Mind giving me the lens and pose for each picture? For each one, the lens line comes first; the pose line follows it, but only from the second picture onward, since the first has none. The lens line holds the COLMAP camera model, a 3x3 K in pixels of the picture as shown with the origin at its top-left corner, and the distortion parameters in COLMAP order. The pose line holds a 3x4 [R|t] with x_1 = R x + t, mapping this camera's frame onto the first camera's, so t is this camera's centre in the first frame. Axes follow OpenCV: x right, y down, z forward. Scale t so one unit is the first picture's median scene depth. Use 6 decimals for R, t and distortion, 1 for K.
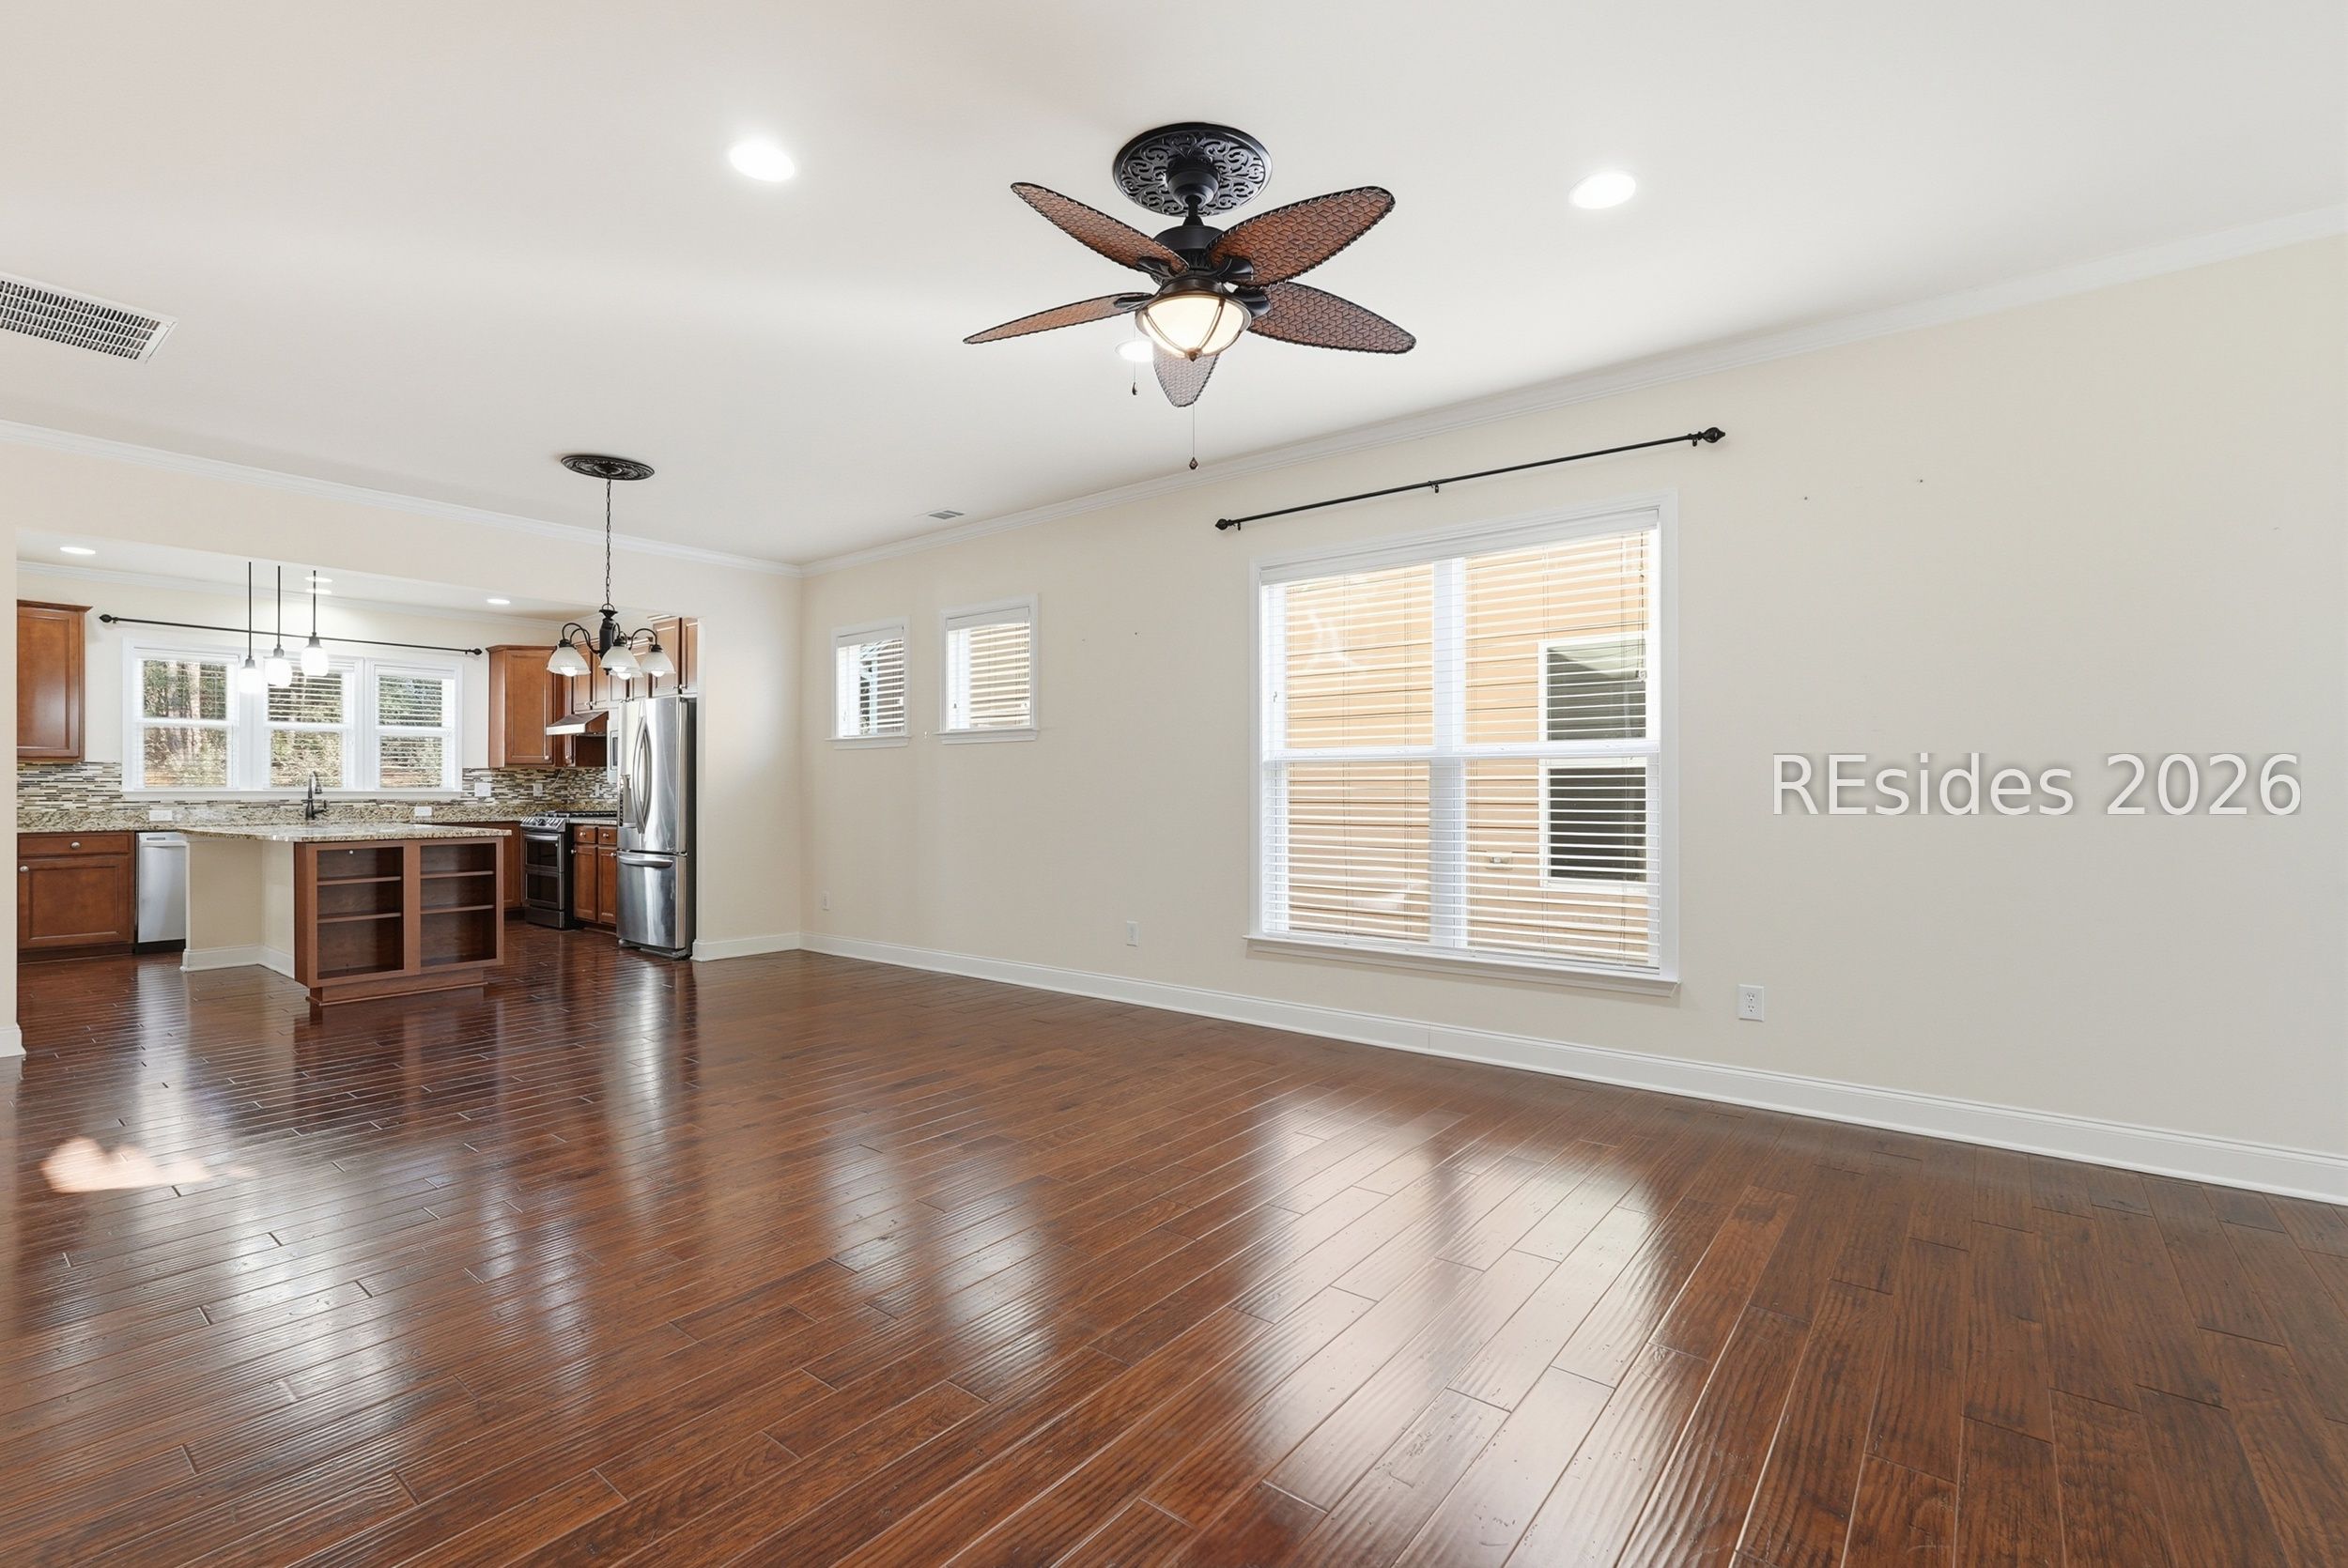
lens RADIAL K [[1031.2, 0, 1184.8], [0, 1031.2, 781.2], [0, 0, 1]] dist [-0.013093, 0.000217]
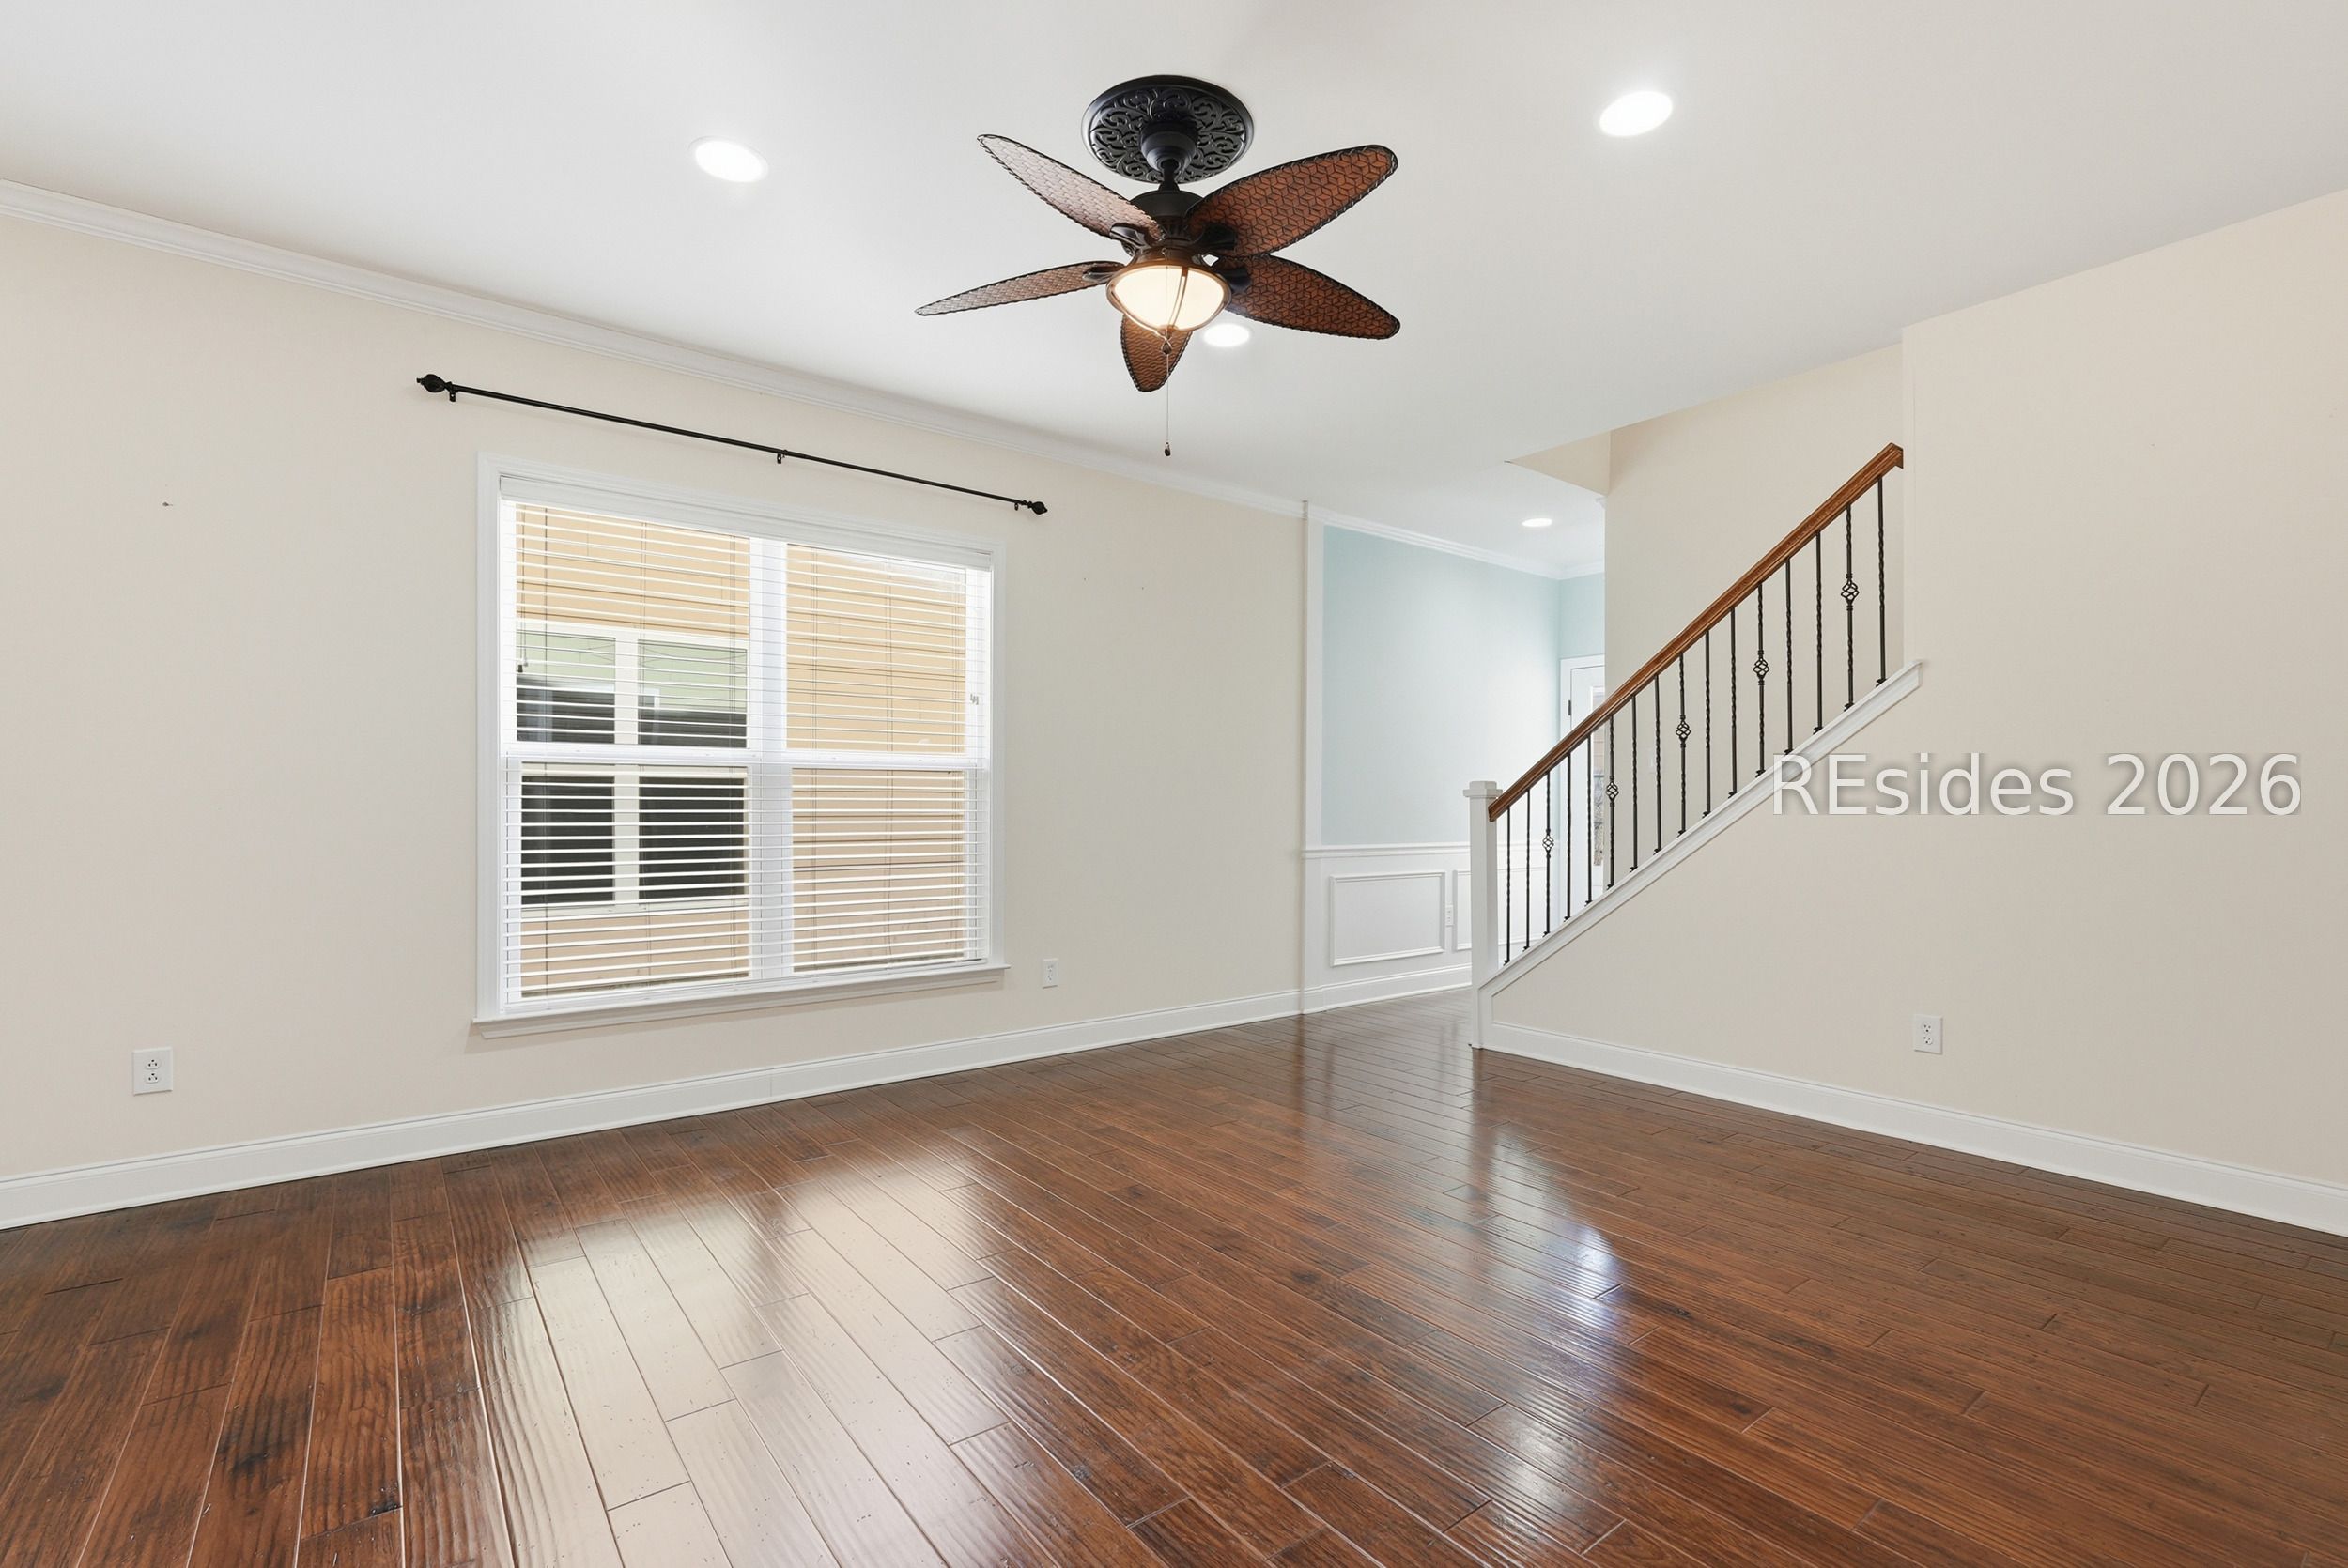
lens RADIAL K [[1053.9, 0, 1174.4], [0, 1053.9, 797.7], [0, 0, 1]] dist [-0.011696, 0.000256]
pose [[0.252406, 0.005289, 0.967607, -0.482543], [-0.010835, 0.999938, -0.002639, 0.004029], [-0.967561, -0.009818, 0.252448, 0.397641]]
